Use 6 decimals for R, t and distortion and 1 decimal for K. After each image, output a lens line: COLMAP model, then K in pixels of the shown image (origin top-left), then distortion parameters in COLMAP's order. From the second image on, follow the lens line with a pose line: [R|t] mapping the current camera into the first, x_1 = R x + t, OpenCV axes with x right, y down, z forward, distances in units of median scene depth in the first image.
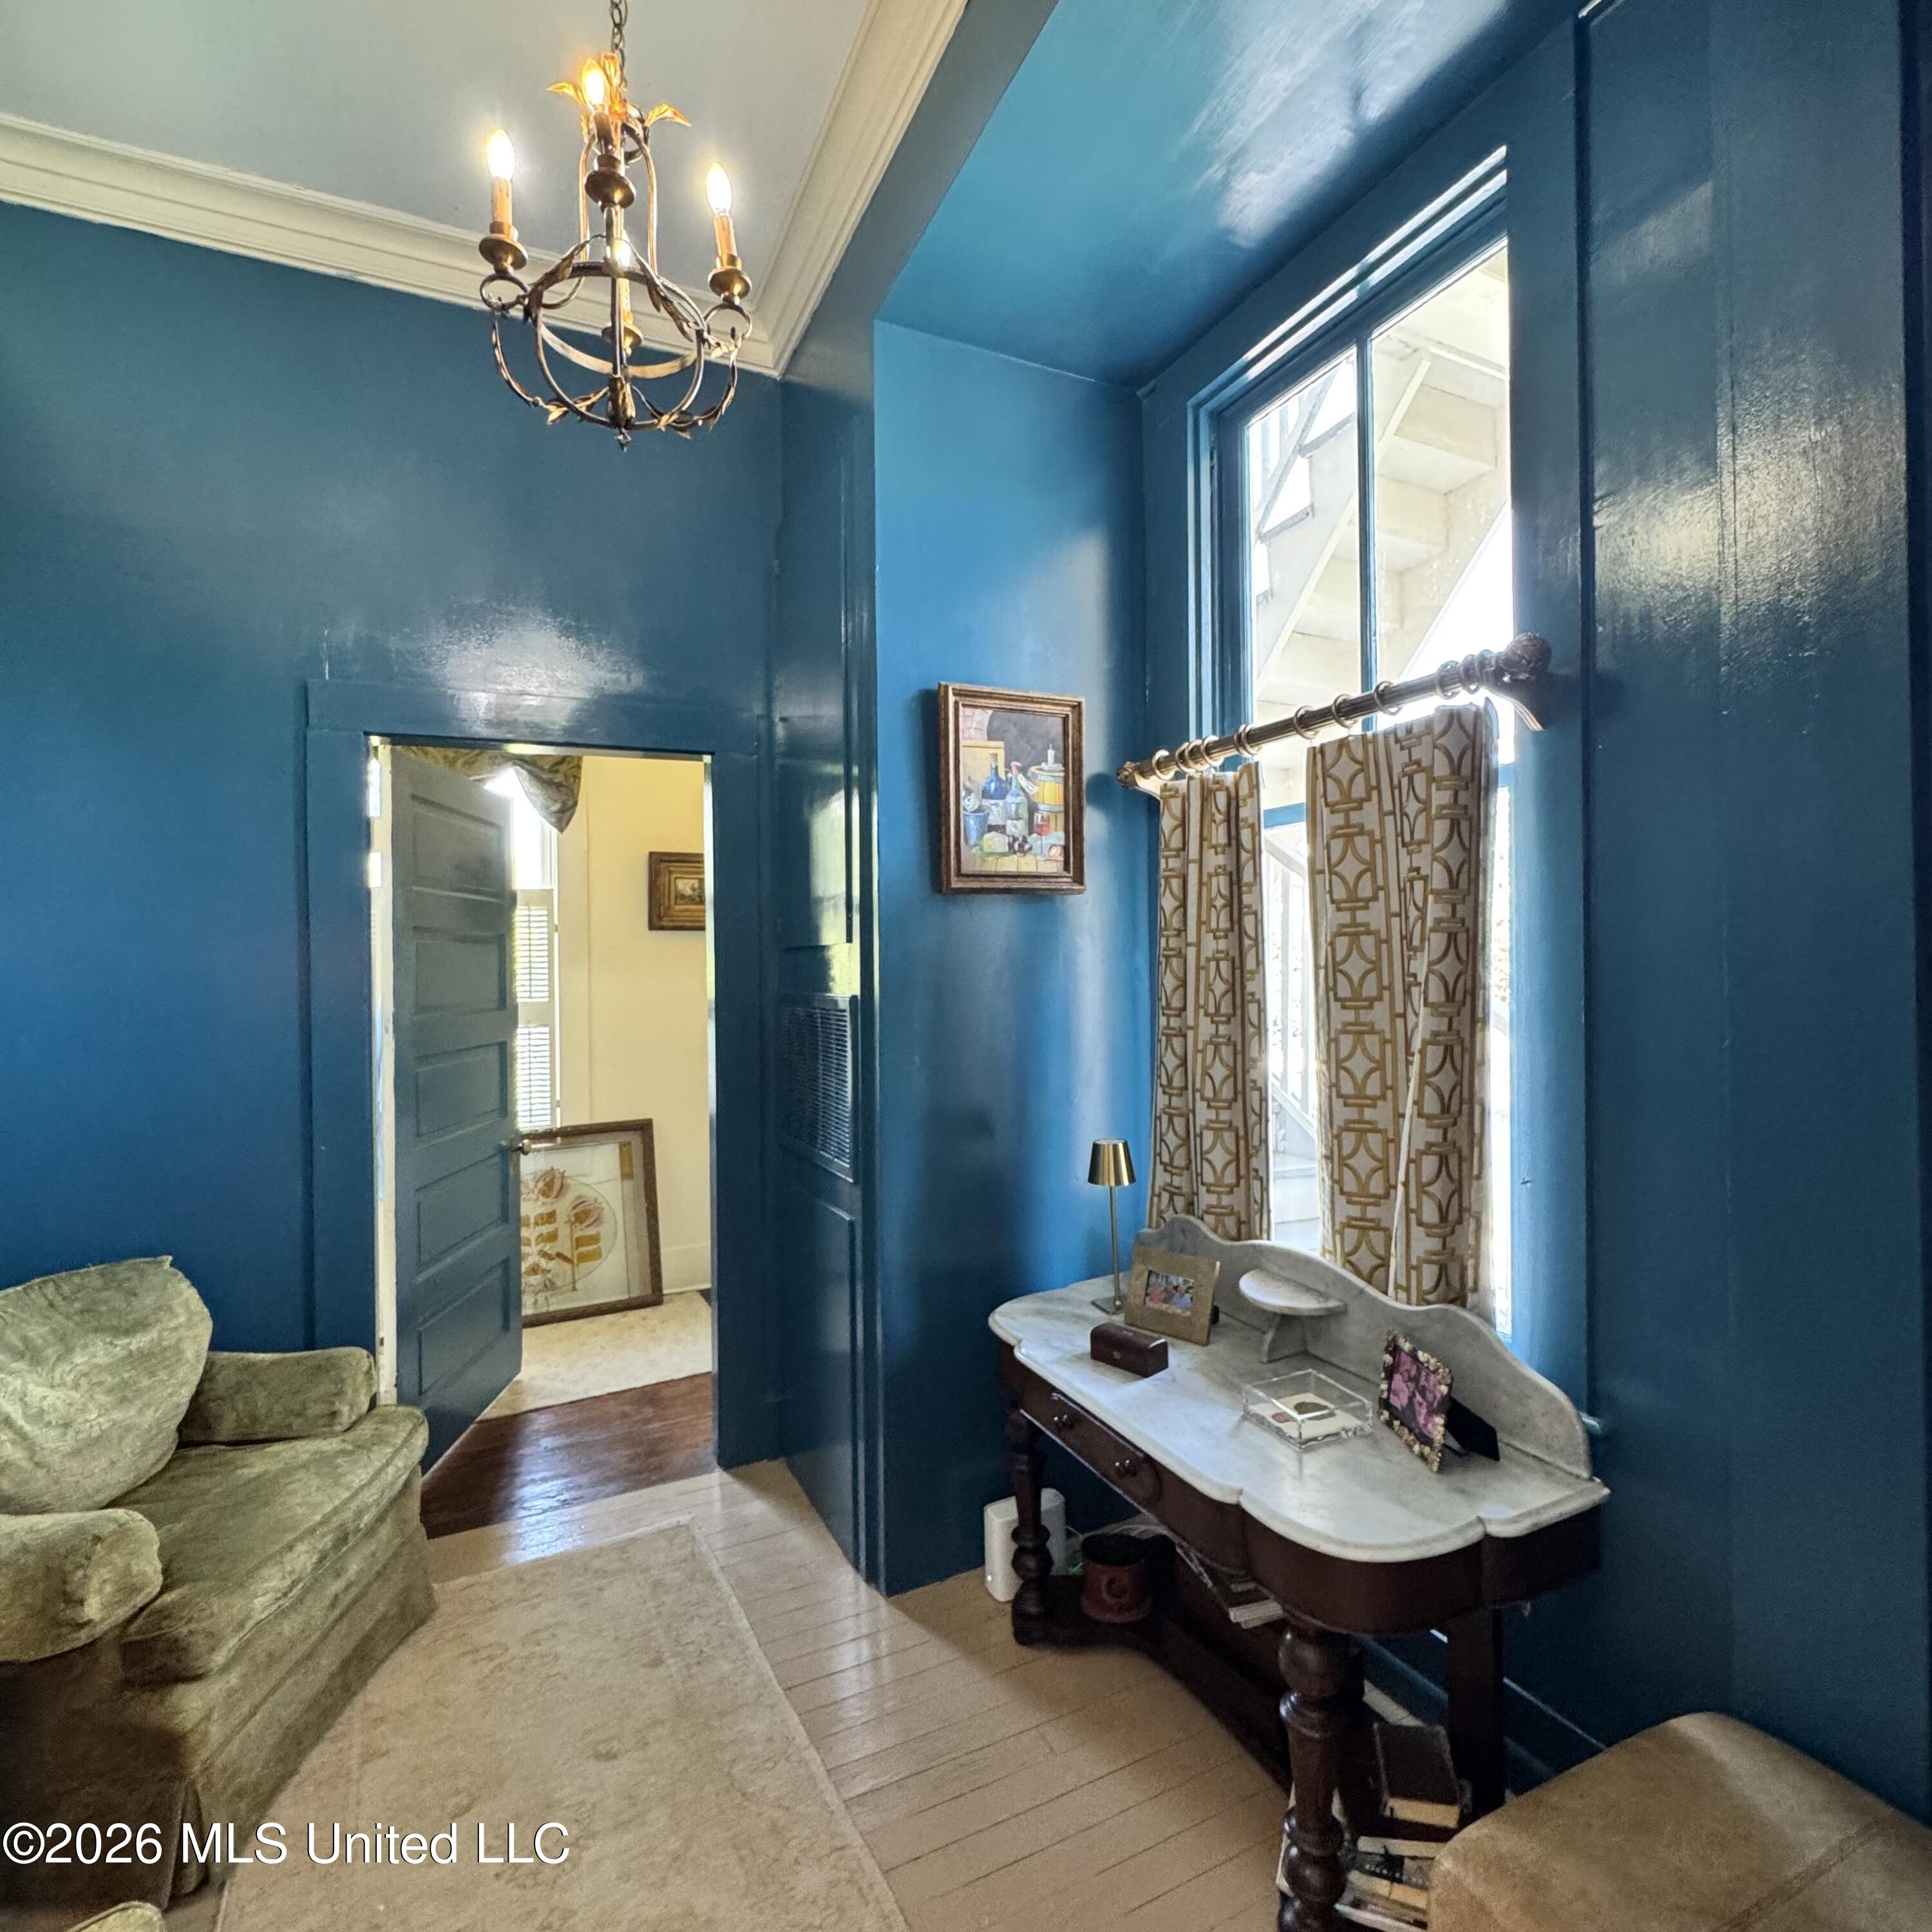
lens RADIAL K [[1033.1, 0, 961.5], [0, 1033.1, 964.4], [0, 0, 1]] dist [-0.002326, -0.000318]
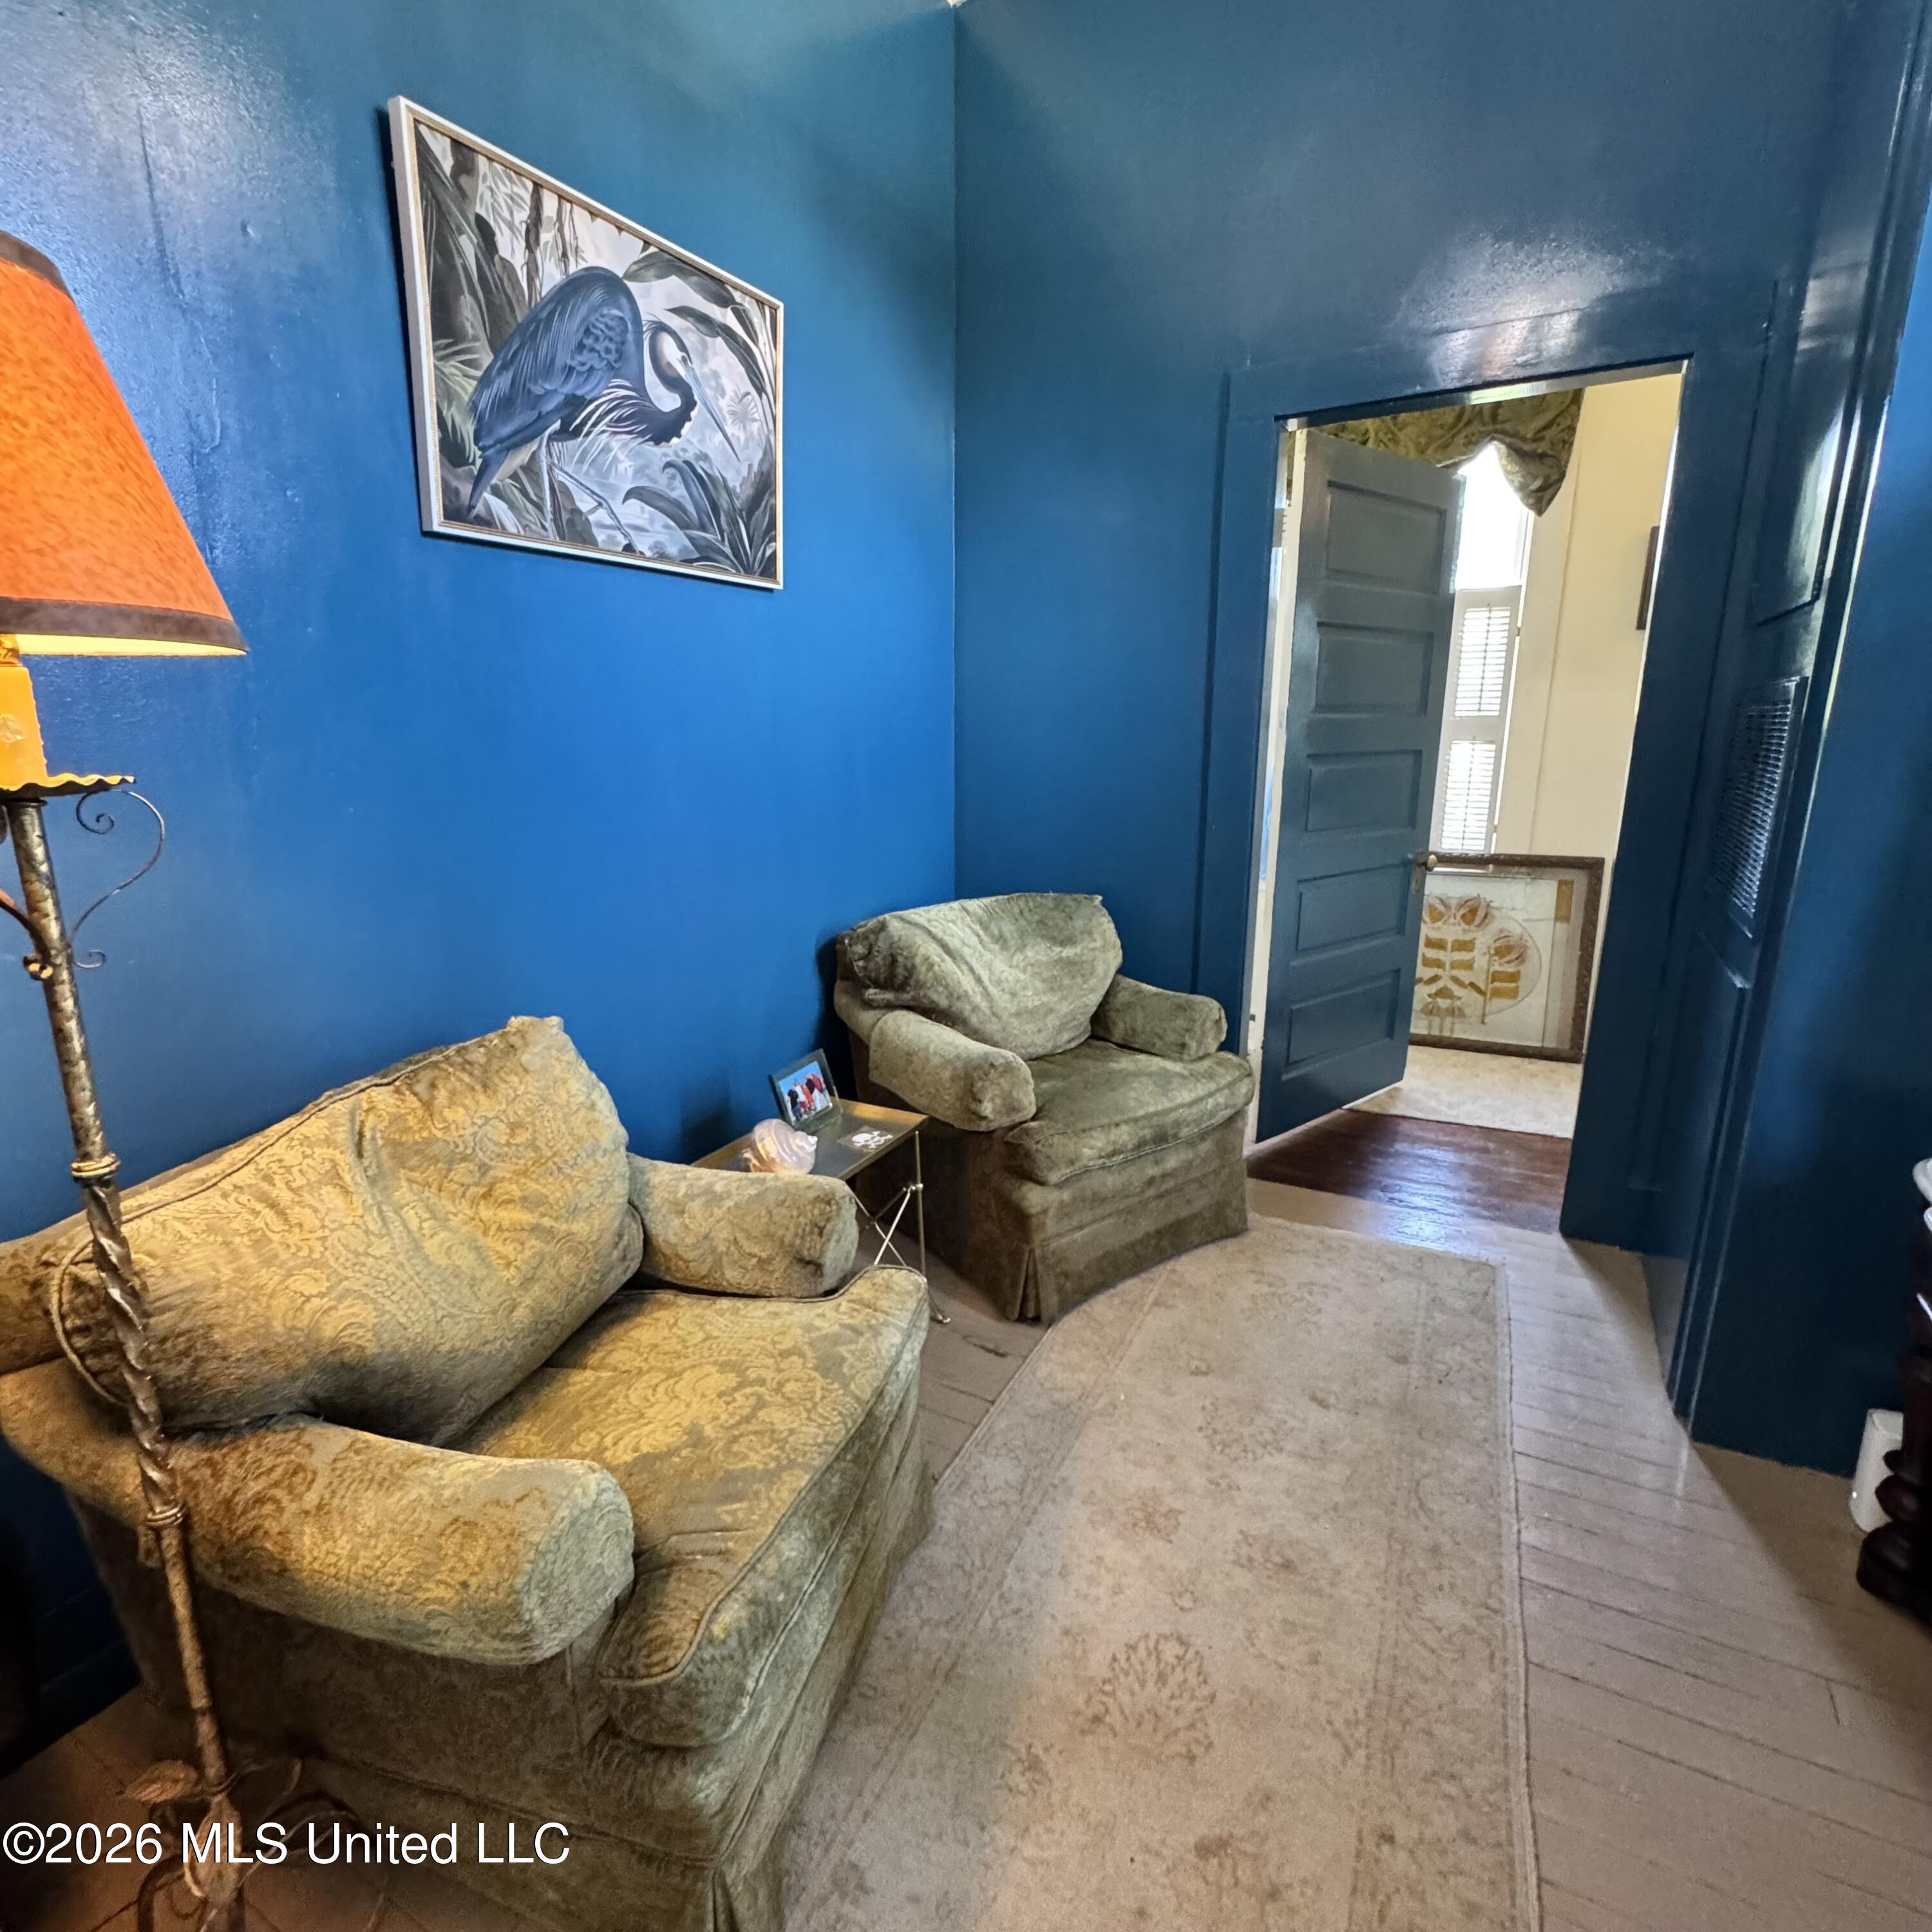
lens RADIAL K [[1033.1, 0, 959.8], [0, 1033.1, 959.9], [0, 0, 1]] dist [-0.002326, -0.000318]
pose [[0.589894, 0.198780, -0.782631, 0.141738], [-0.005336, 0.970164, 0.242389, 0.049491], [0.807463, -0.138808, 0.573355, 0.113922]]
